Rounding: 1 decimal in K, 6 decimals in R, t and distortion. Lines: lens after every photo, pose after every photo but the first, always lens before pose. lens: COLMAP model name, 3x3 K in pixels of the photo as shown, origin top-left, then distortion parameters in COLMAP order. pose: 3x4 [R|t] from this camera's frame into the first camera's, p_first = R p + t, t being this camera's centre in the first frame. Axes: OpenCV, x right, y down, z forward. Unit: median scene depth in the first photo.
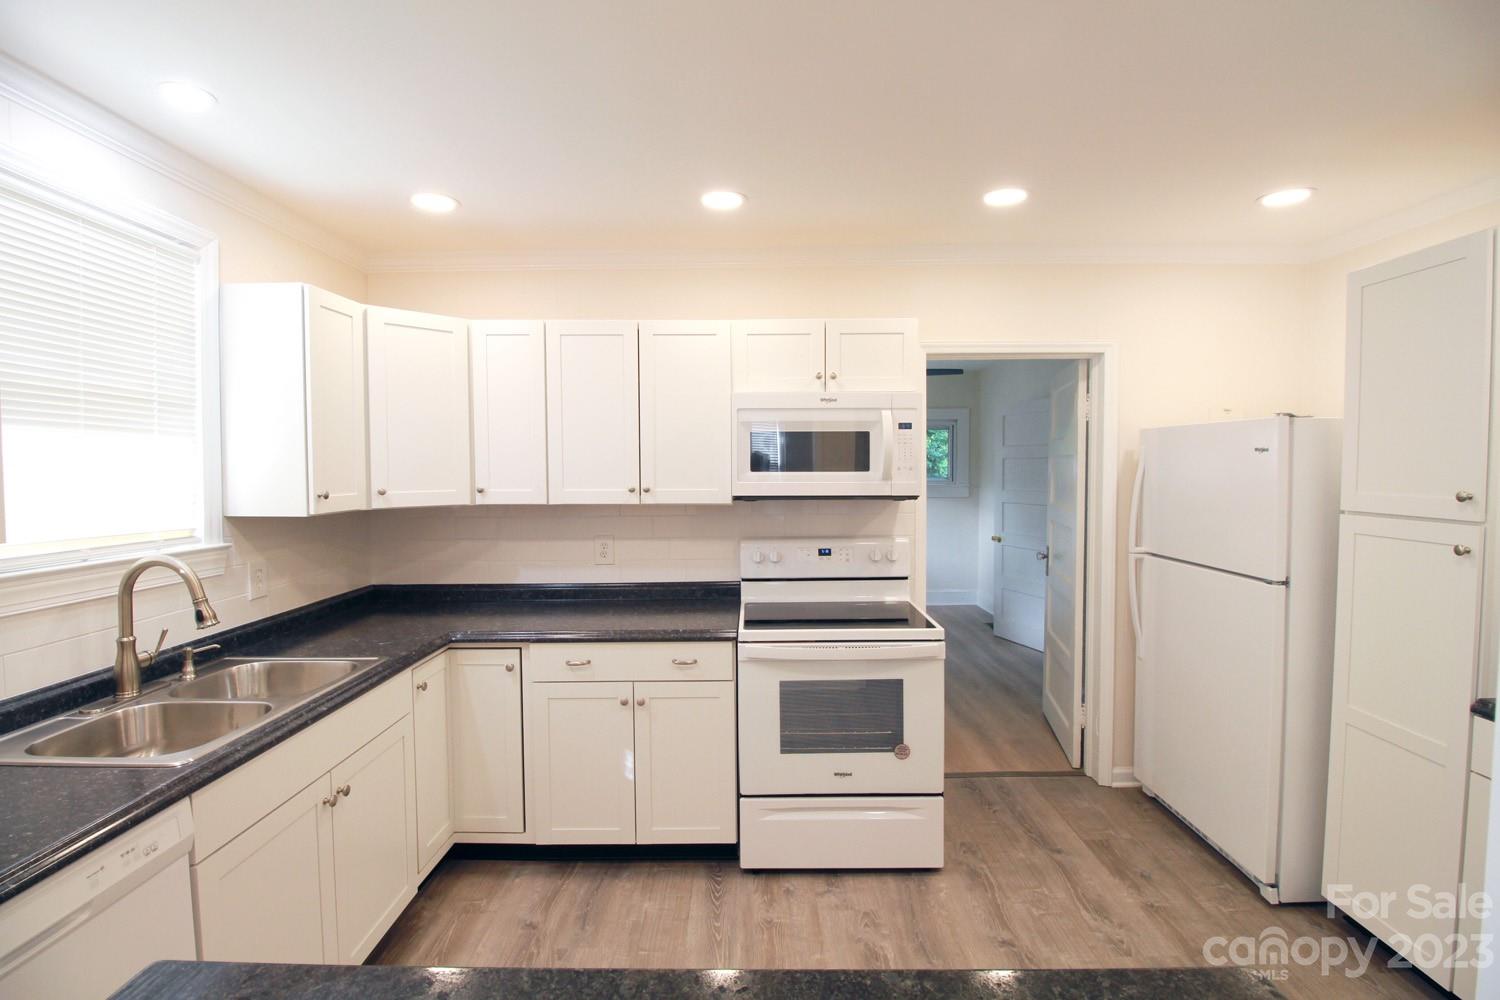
lens RADIAL K [[694.0, 0, 752.5], [0, 694.0, 490.8], [0, 0, 1]] dist [-0.001301, -0.013043]
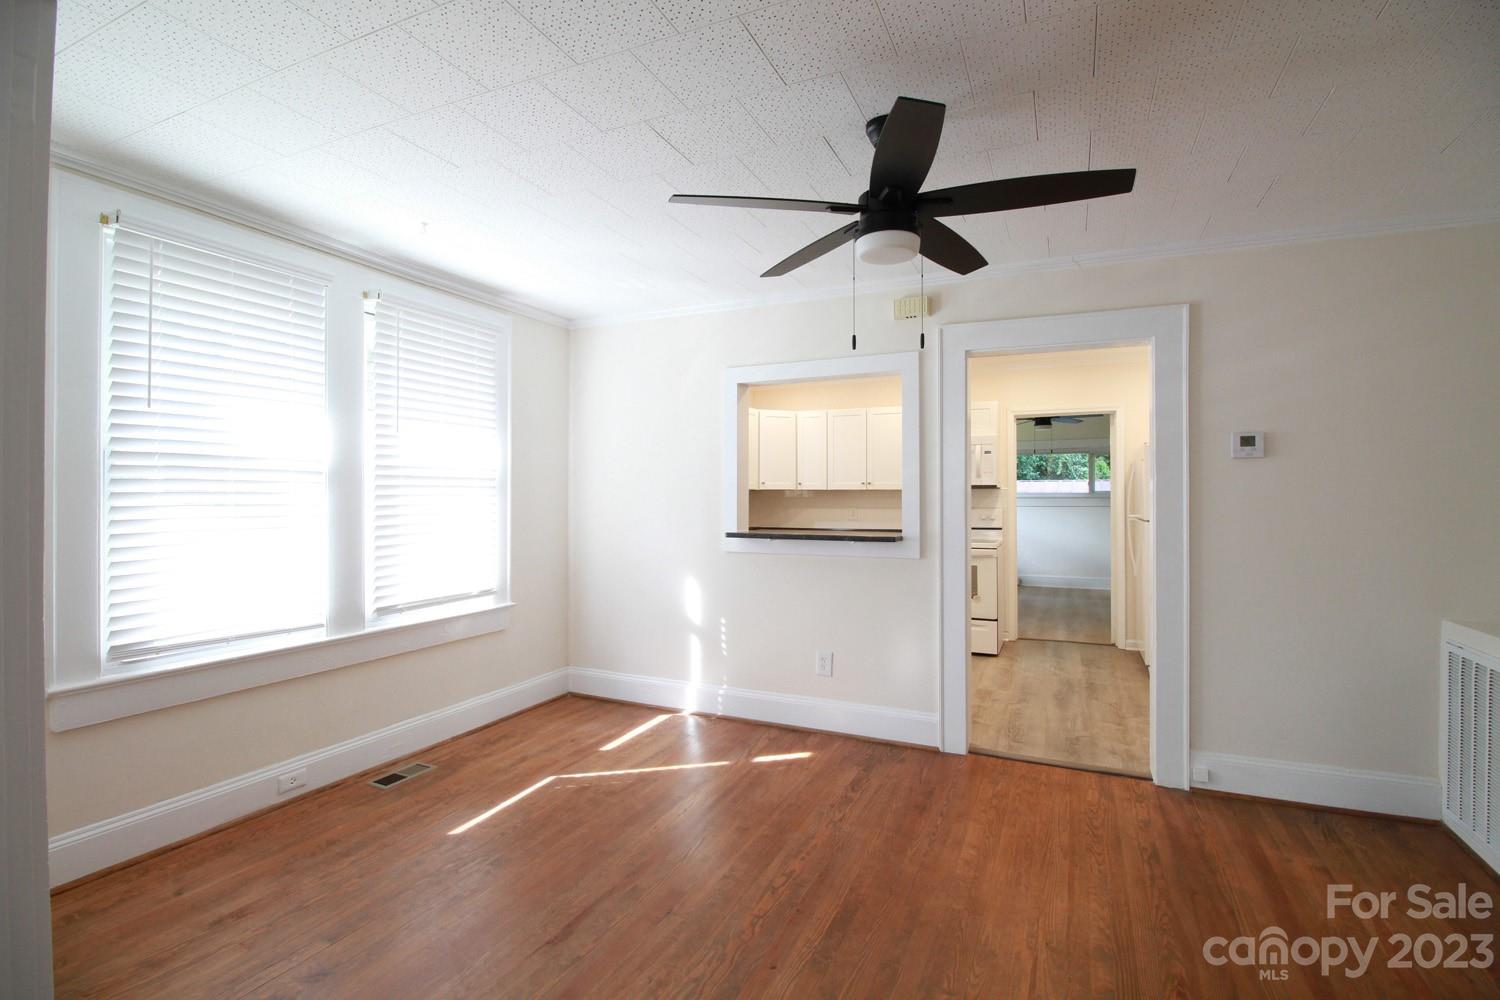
lens RADIAL K [[694.0, 0, 752.5], [0, 694.0, 490.8], [0, 0, 1]] dist [-0.001301, -0.013043]
pose [[0.918019, 0.001177, -0.396535, 0.394309], [-0.020229, 0.998832, -0.043869, 0.130668], [0.396021, 0.048294, 0.916971, -1.220289]]
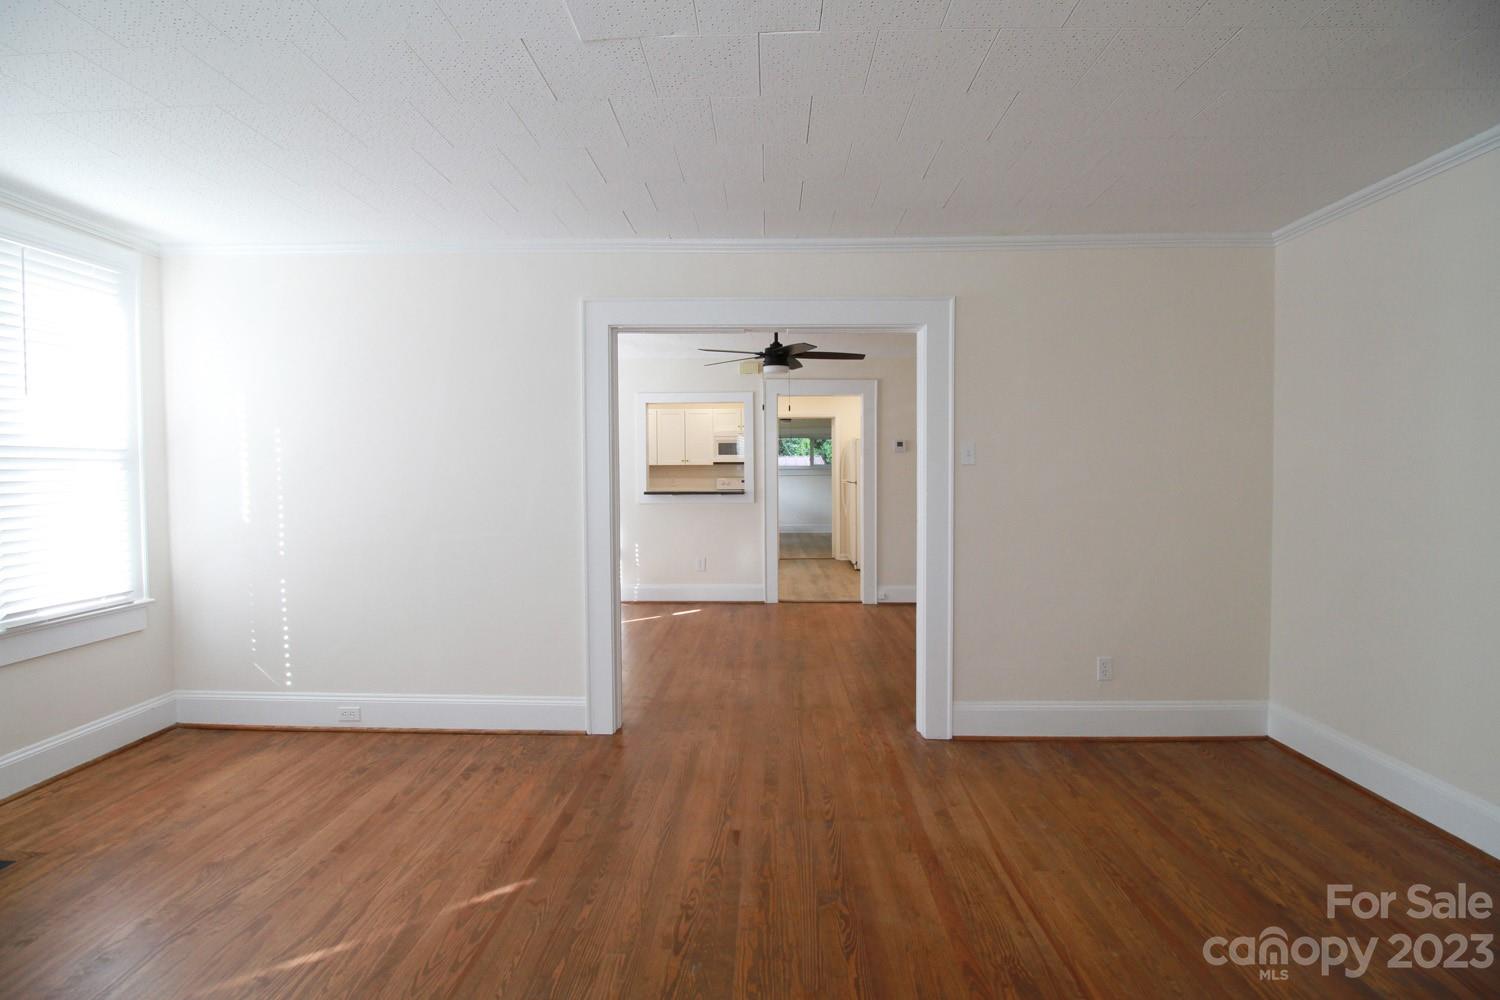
lens RADIAL K [[694.0, 0, 752.5], [0, 694.0, 490.8], [0, 0, 1]] dist [-0.001301, -0.013043]
pose [[0.999980, -0.001918, -0.006079, 0.180276], [0.001876, 0.999974, -0.006983, 0.168084], [0.006092, 0.006971, 0.999957, -2.328720]]
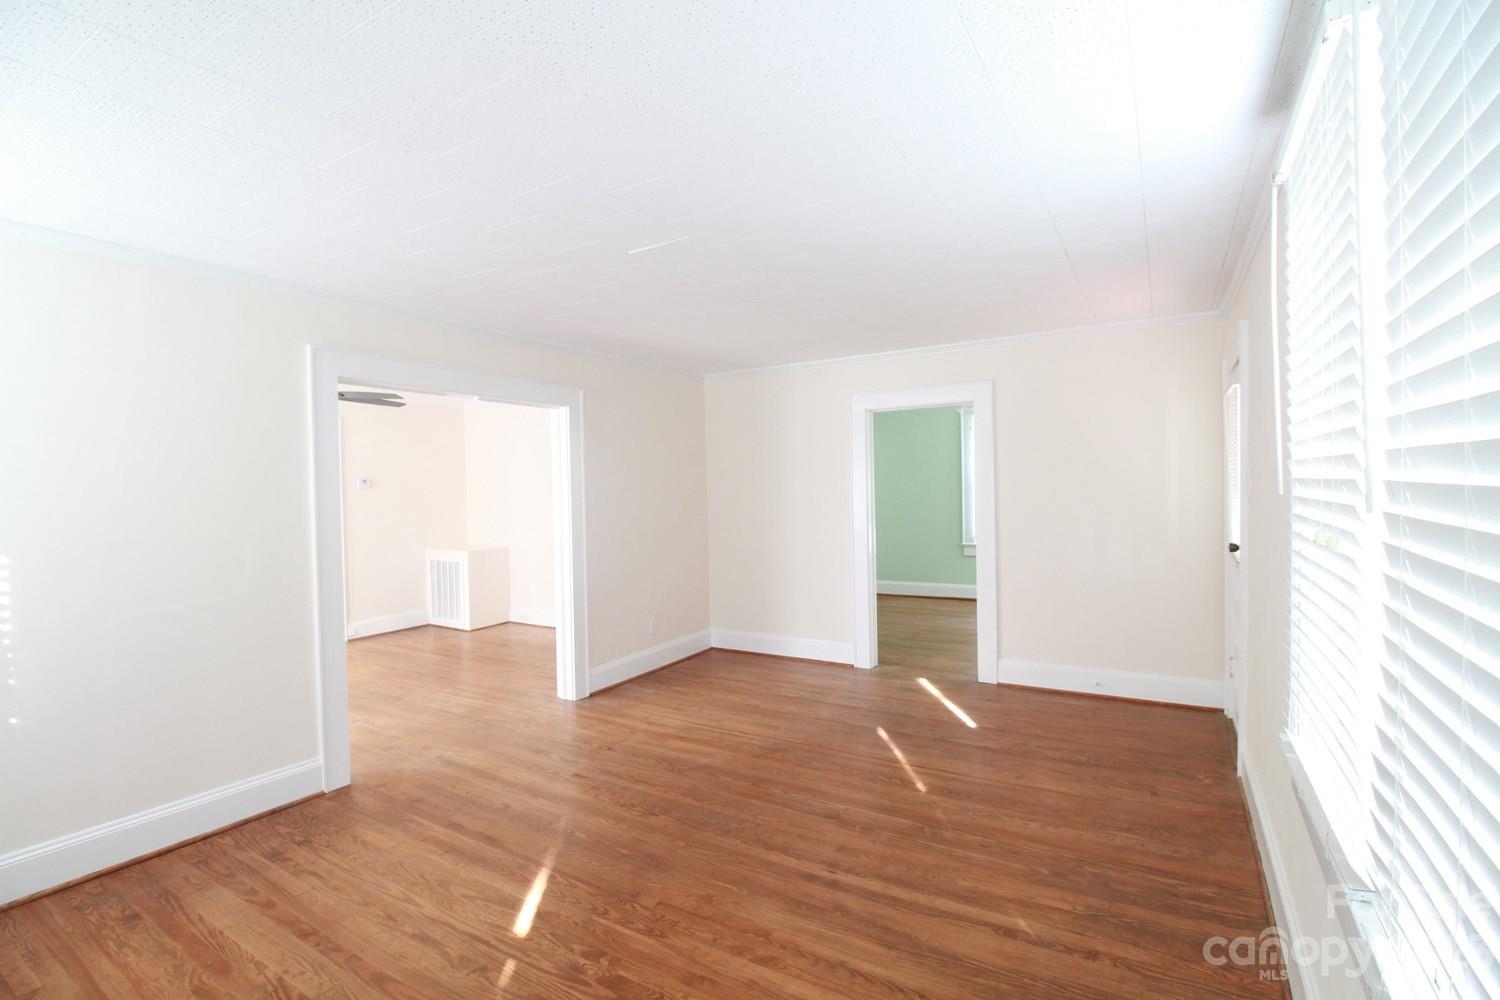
lens RADIAL K [[694.0, 0, 752.5], [0, 694.0, 490.8], [0, 0, 1]] dist [-0.001301, -0.013043]
pose [[0.493963, -0.016532, 0.869326, -0.781911], [0.051477, 0.998621, -0.010260, 0.121050], [-0.867958, 0.049818, 0.494133, -2.348509]]
